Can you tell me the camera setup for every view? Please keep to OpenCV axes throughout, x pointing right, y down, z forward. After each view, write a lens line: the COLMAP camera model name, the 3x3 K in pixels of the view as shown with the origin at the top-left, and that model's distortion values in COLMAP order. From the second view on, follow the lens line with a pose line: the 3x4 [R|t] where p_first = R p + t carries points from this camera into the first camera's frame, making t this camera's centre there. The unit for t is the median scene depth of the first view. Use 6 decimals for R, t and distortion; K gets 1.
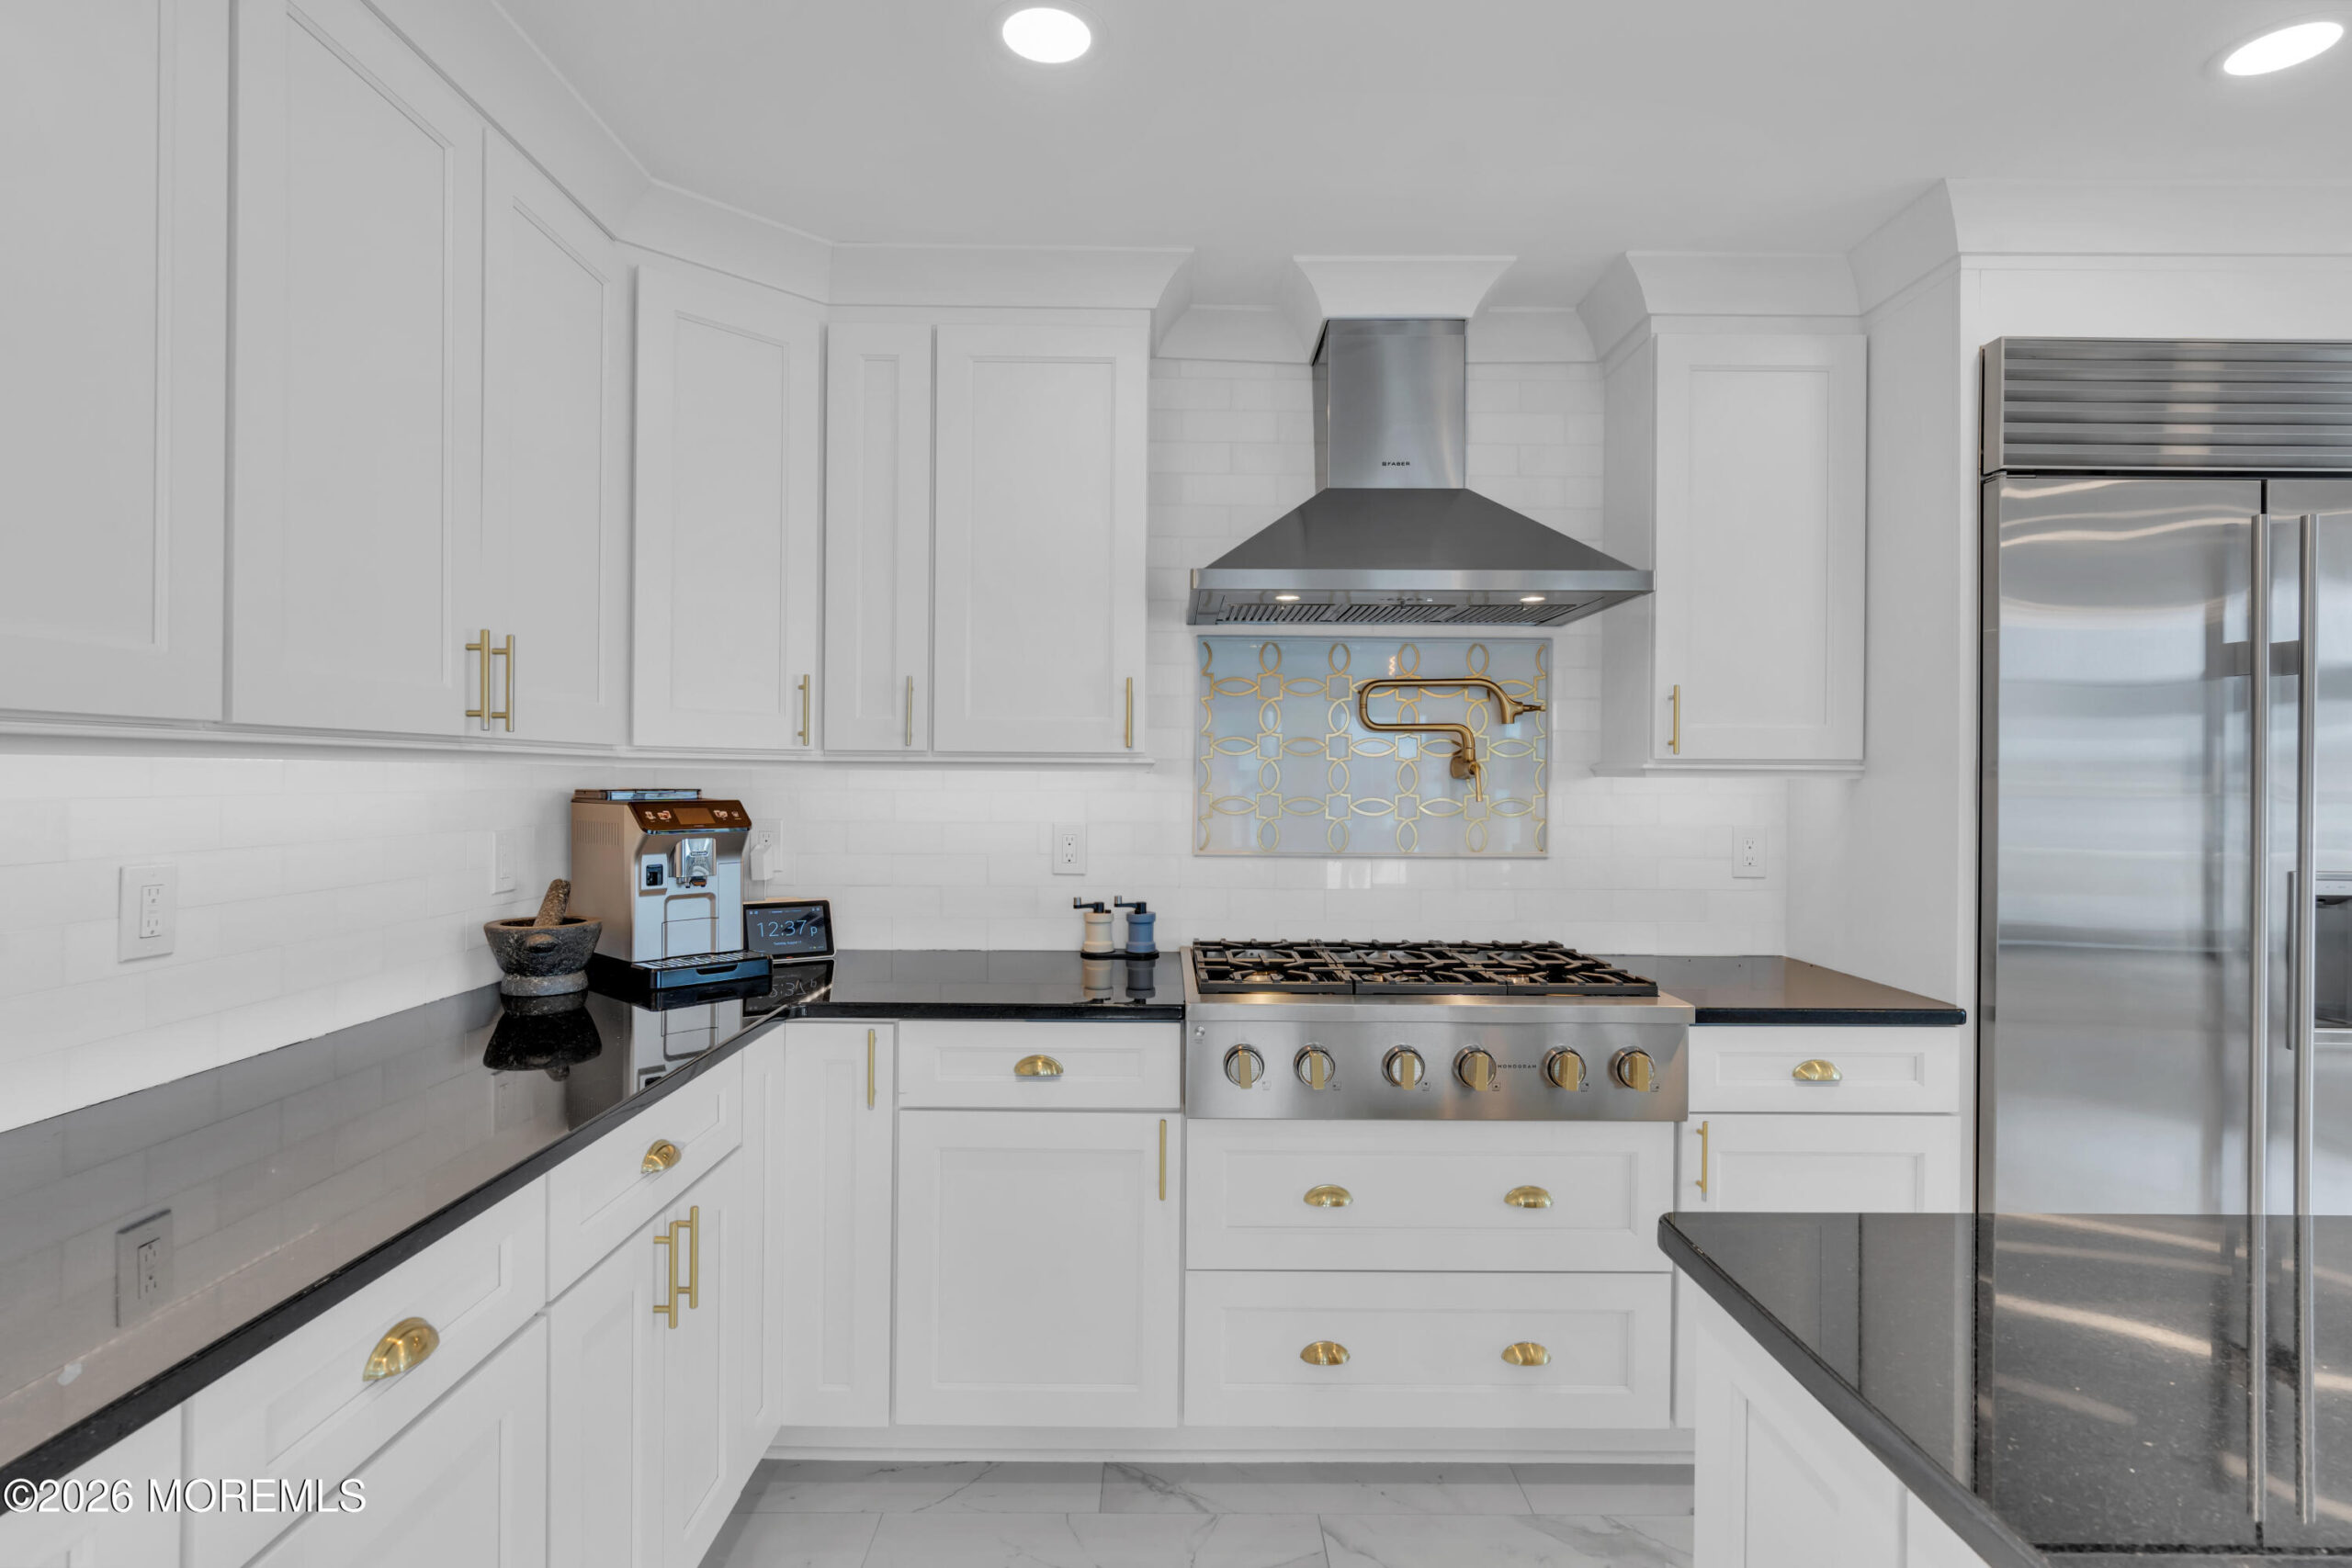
lens RADIAL K [[1208.6, 0, 1175.8], [0, 1208.6, 776.7], [0, 0, 1]] dist [-0.001220, 0.002148]
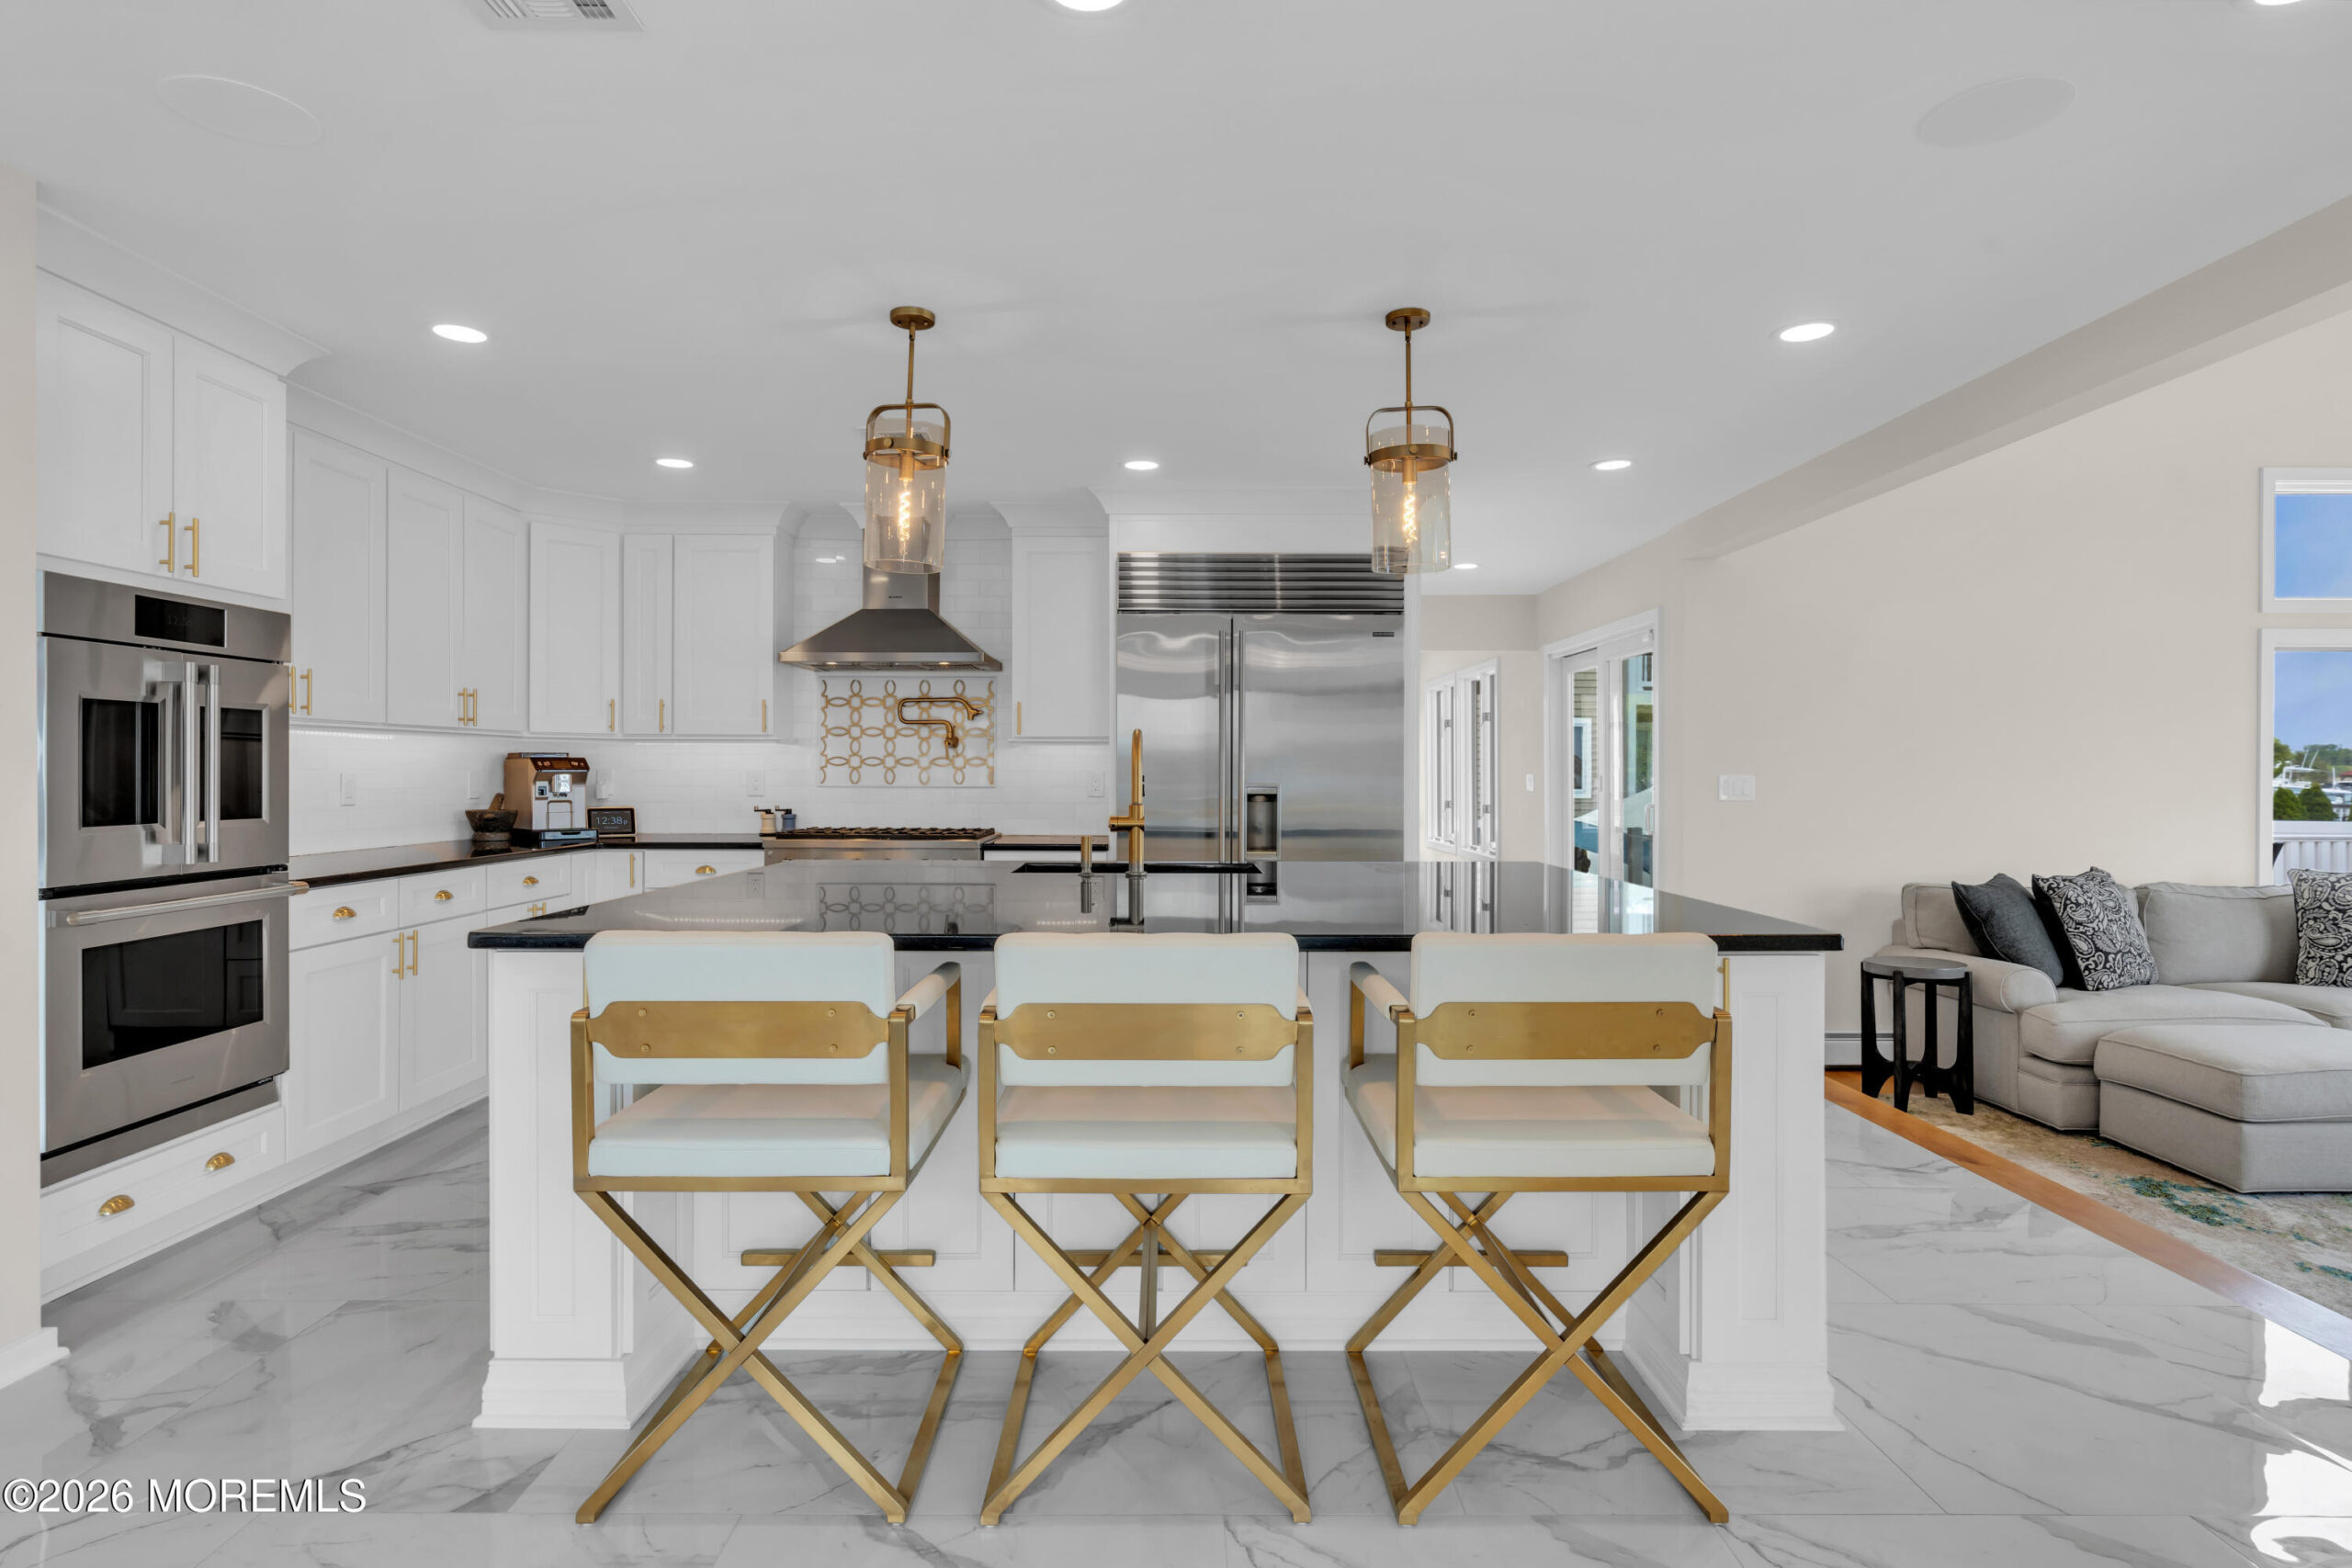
lens RADIAL K [[1208.6, 0, 1175.8], [0, 1208.6, 776.7], [0, 0, 1]] dist [-0.001220, 0.002148]
pose [[0.999834, -0.005201, 0.017465, 0.667474], [0.005069, 0.999959, 0.007569, 0.043679], [-0.017504, -0.007479, 0.999819, -1.193138]]
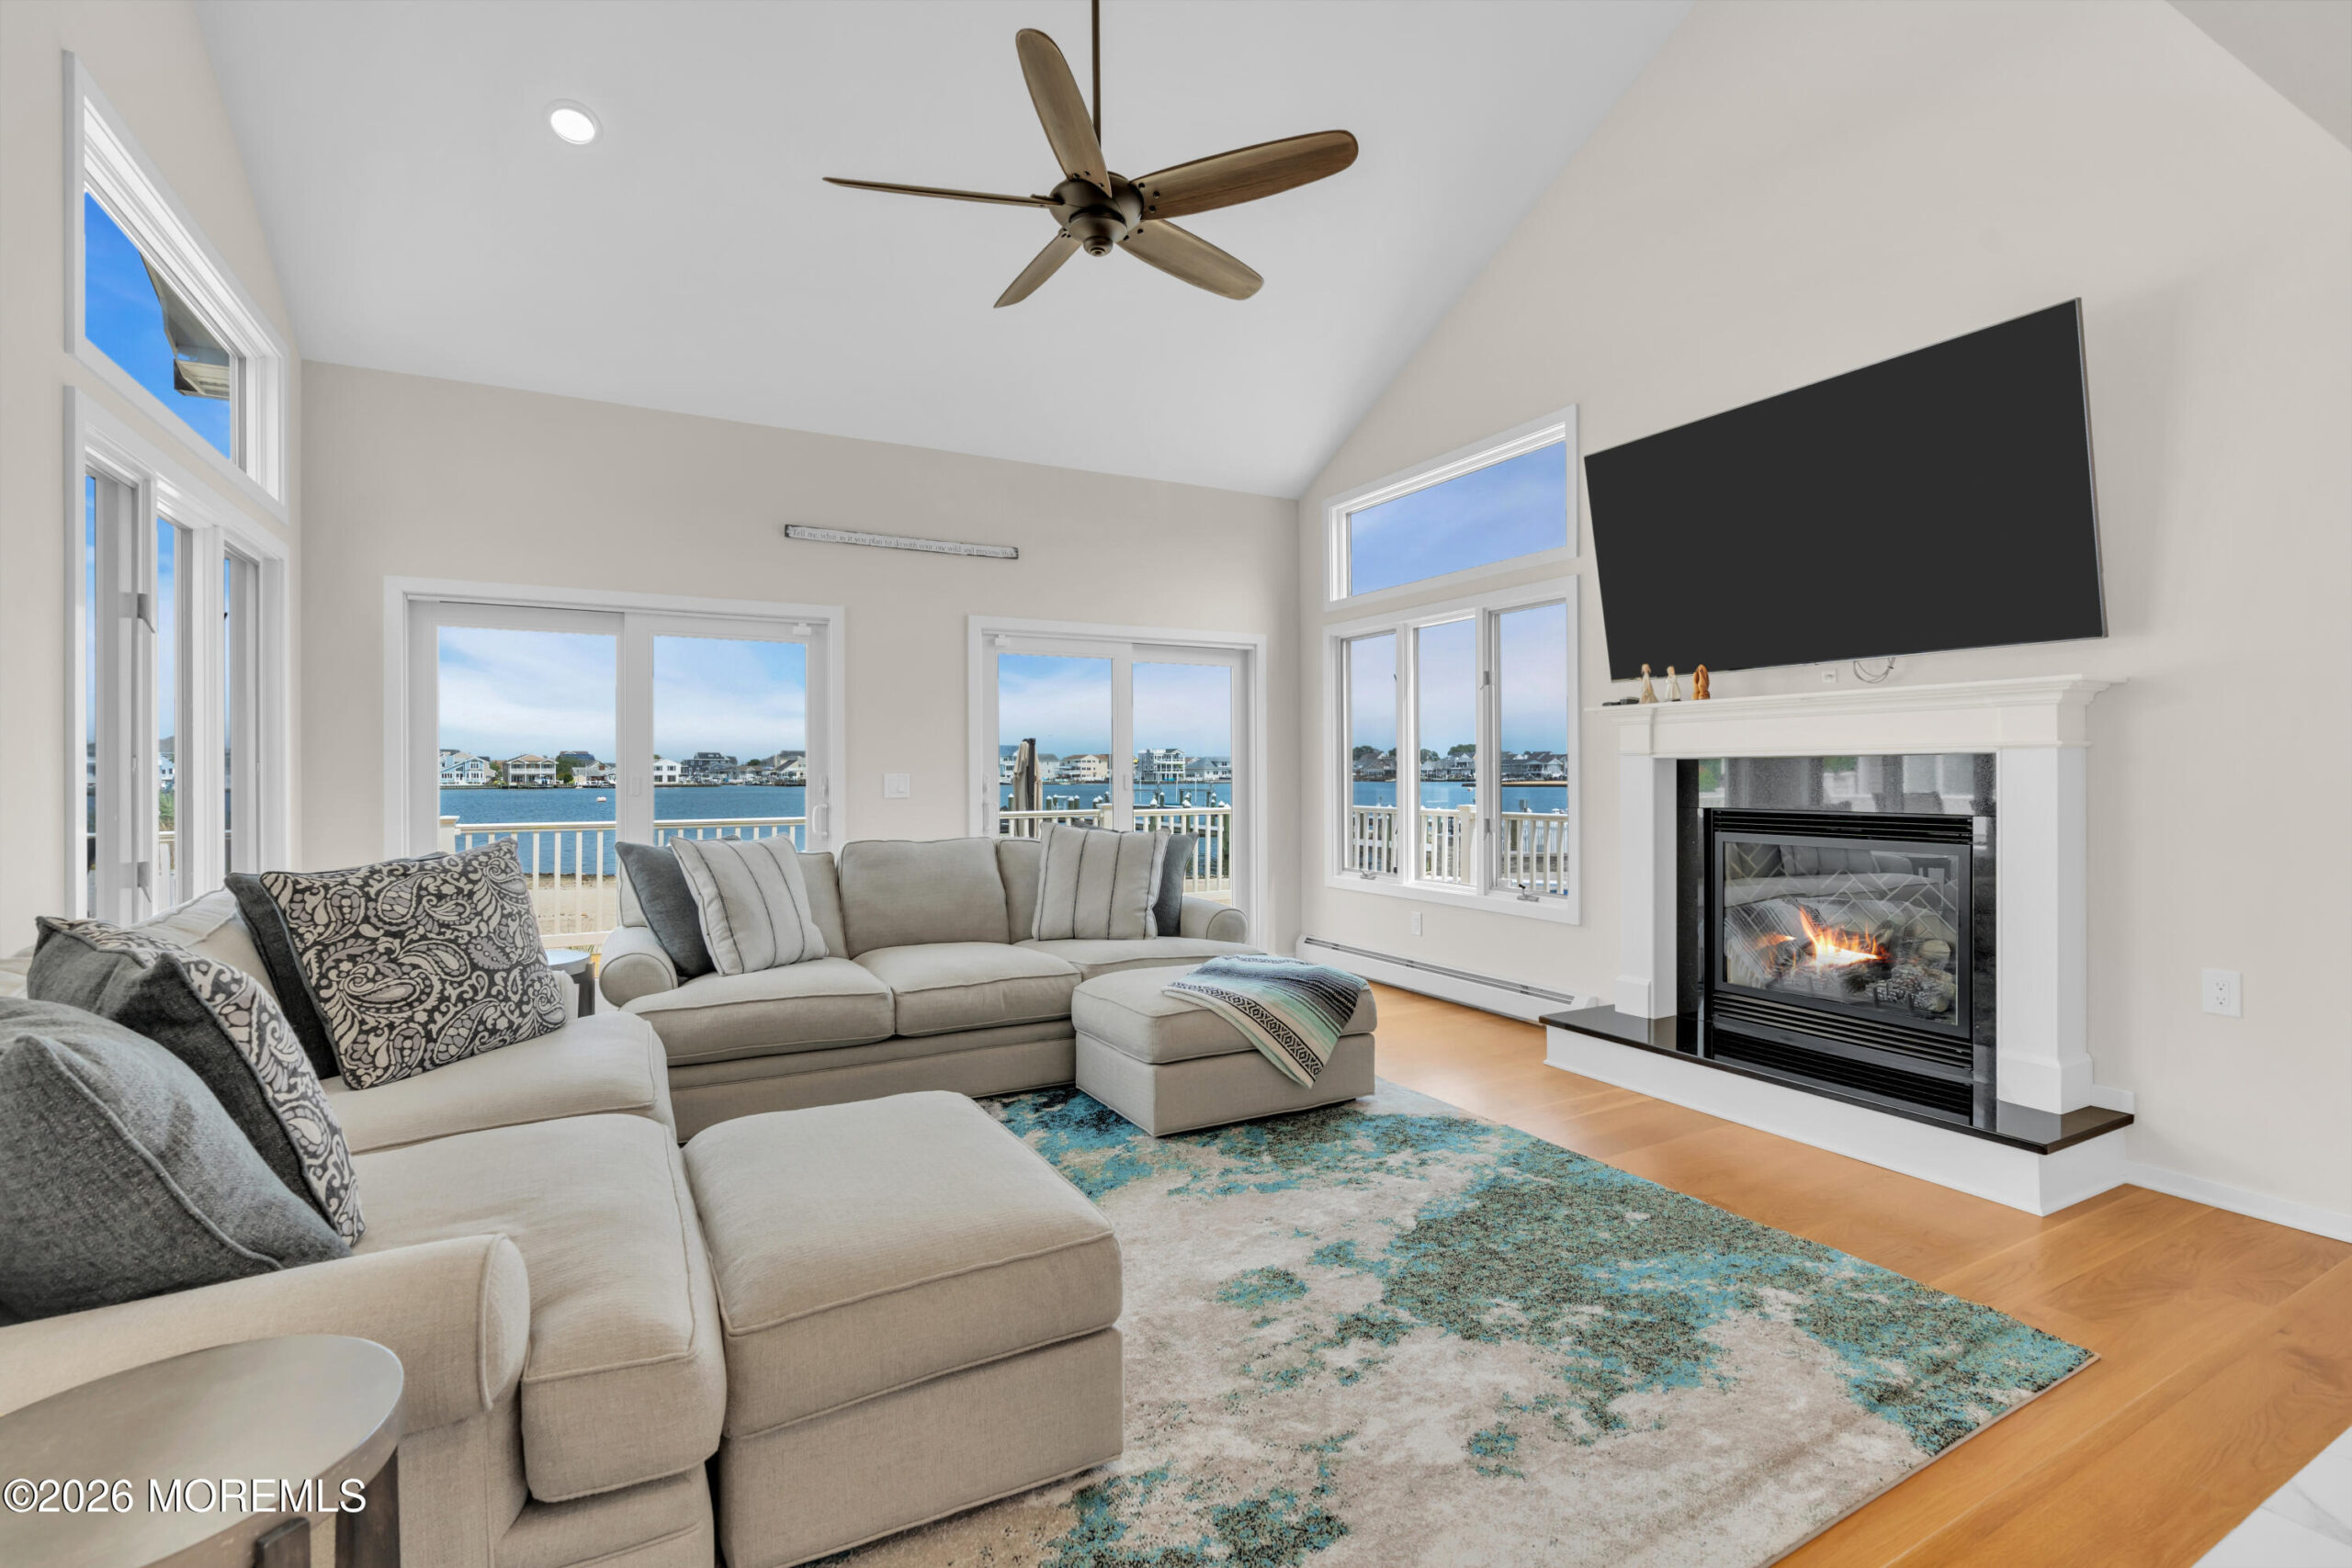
lens RADIAL K [[1049.5, 0, 1170.3], [0, 1049.5, 779.1], [0, 0, 1]] dist [-0.008340, 0.000689]
pose [[-0.491594, -0.007682, 0.870790, 1.461114], [-0.002024, 0.999968, 0.007679, 0.140648], [-0.870822, 0.002013, -0.491595, 0.695873]]
